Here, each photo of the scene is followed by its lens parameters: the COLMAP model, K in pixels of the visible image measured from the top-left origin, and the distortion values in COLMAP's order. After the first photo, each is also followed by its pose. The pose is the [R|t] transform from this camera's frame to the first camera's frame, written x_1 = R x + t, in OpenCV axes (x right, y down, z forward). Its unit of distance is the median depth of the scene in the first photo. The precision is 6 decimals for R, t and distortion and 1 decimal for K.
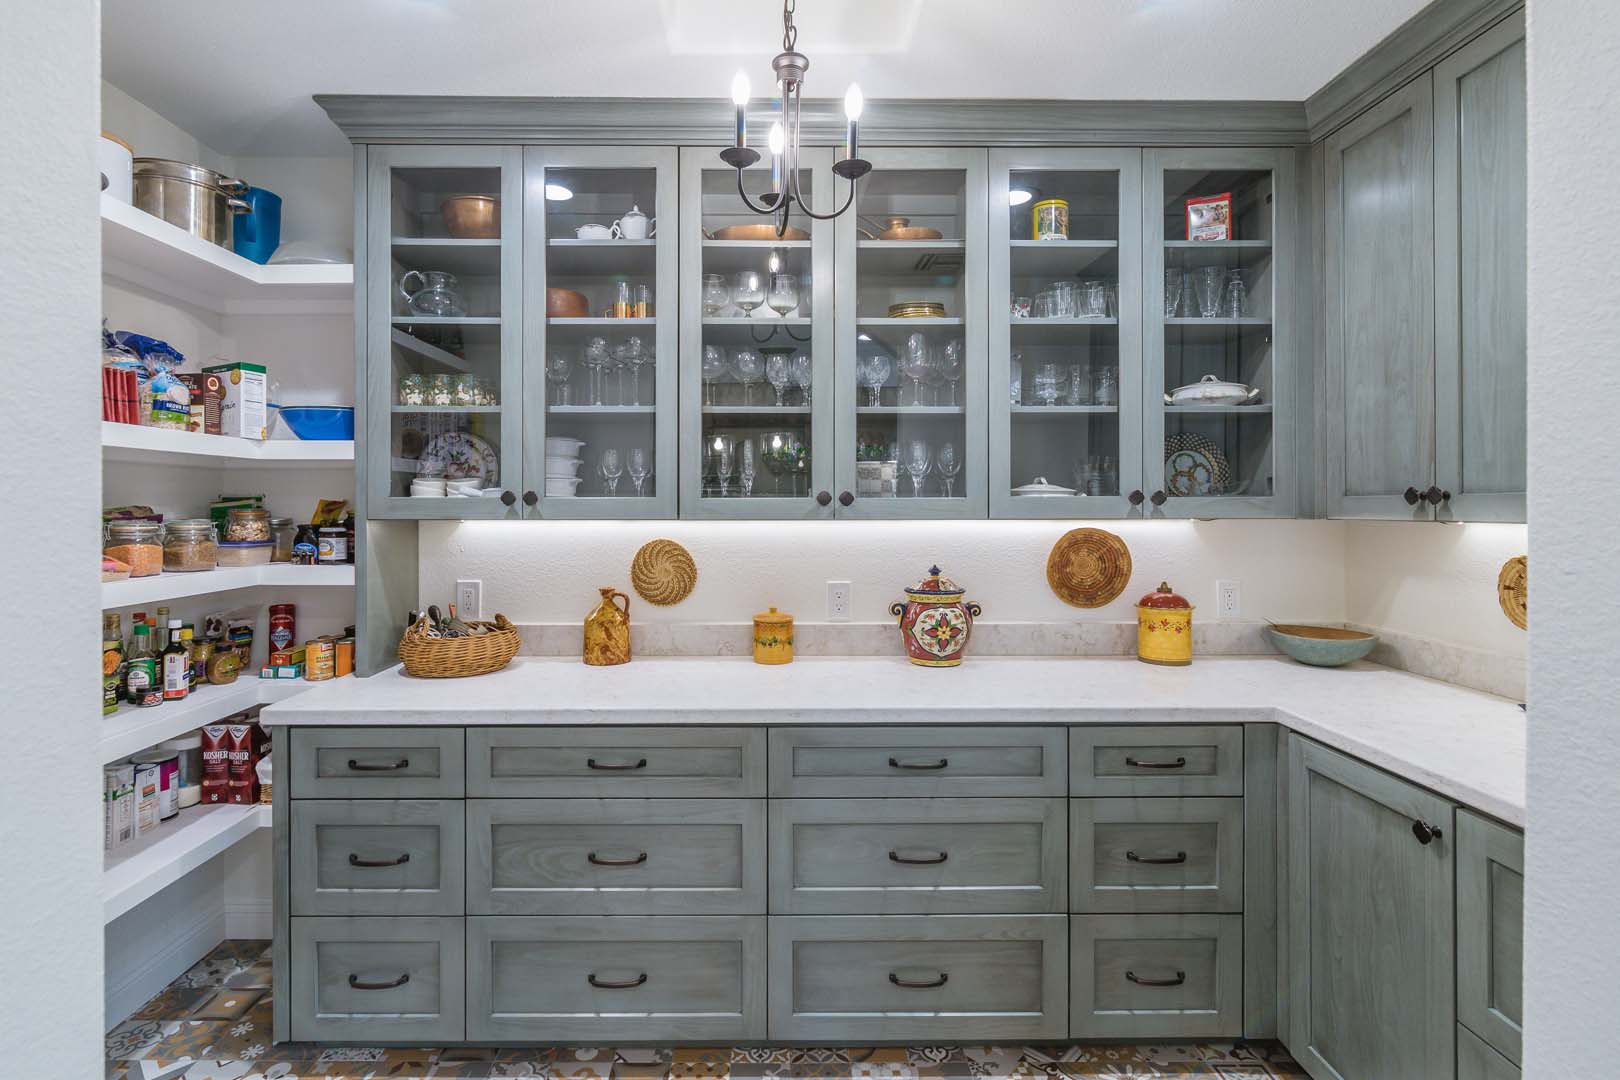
lens RADIAL K [[793.3, 0, 776.4], [0, 793.3, 515.3], [0, 0, 1]] dist [0.009692, -0.000398]
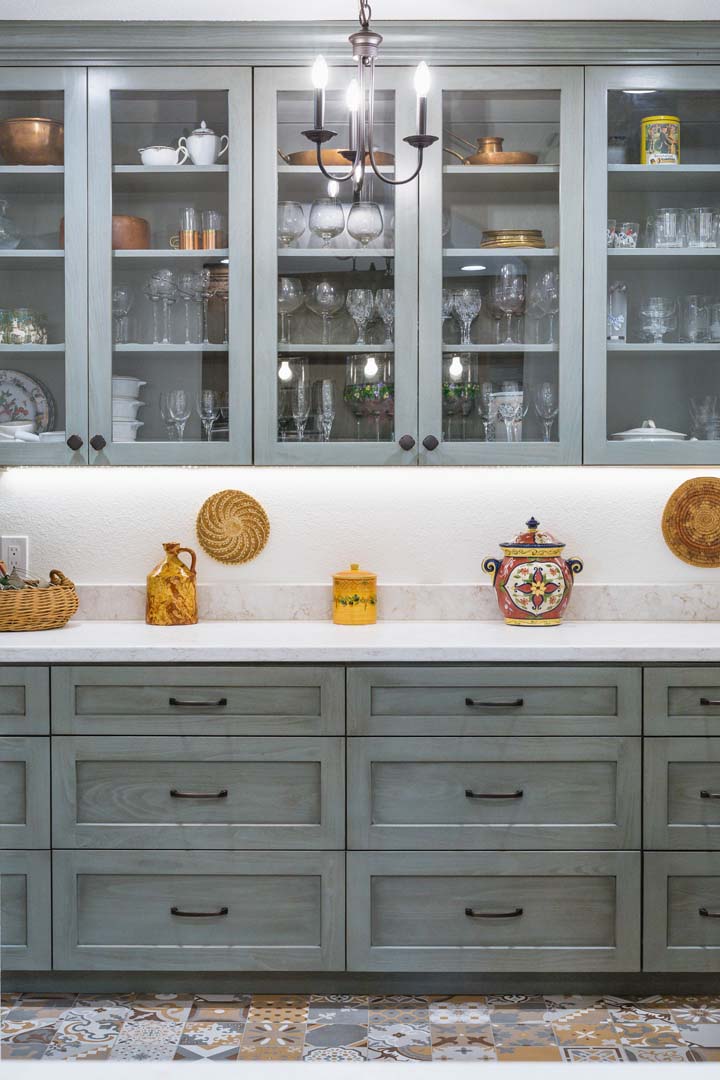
lens RADIAL K [[1574.6, 0, 365.7], [0, 1574.6, 532.1], [0, 0, 1]] dist [-0.004449, 0.000000]
pose [[0.999927, 0.000286, -0.012095, 0.033506], [0.000023, 0.999675, 0.025488, 0.037369], [0.012099, -0.025487, 0.999602, -0.879611]]
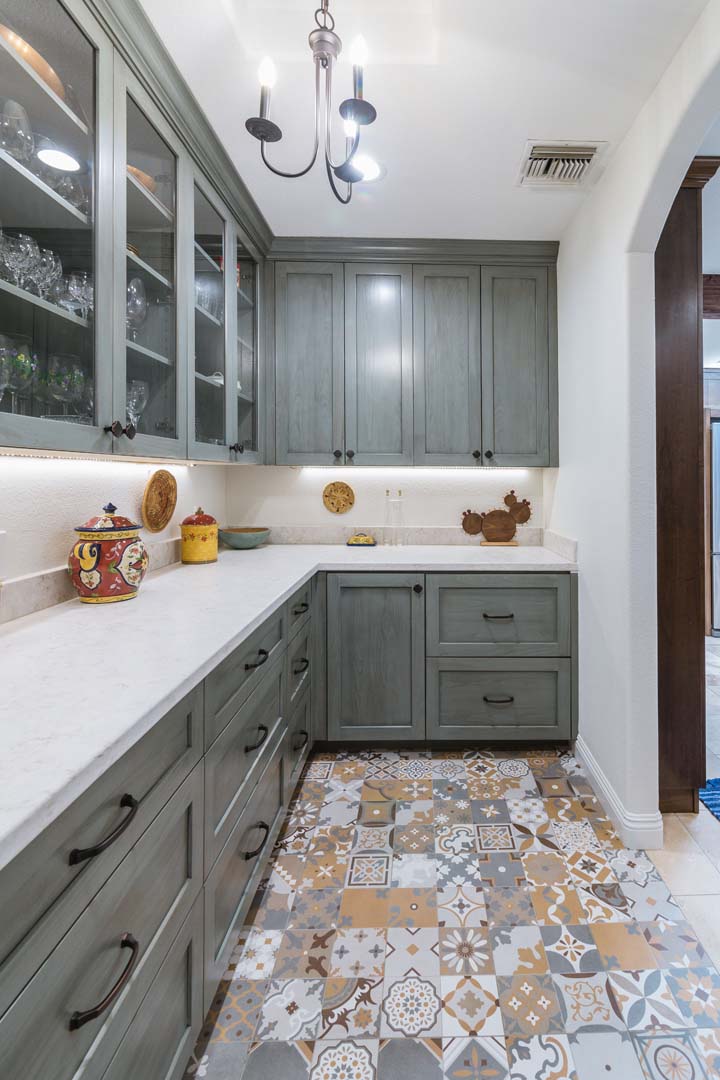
lens RADIAL K [[528.9, 0, 440.9], [0, 528.9, 475.7], [0, 0, 1]] dist [0.009692, -0.000398]
pose [[-0.044954, 0.004160, 0.998980, -0.552667], [0.003861, 0.999985, -0.003990, 0.034833], [-0.998982, 0.003677, -0.044969, 0.661911]]
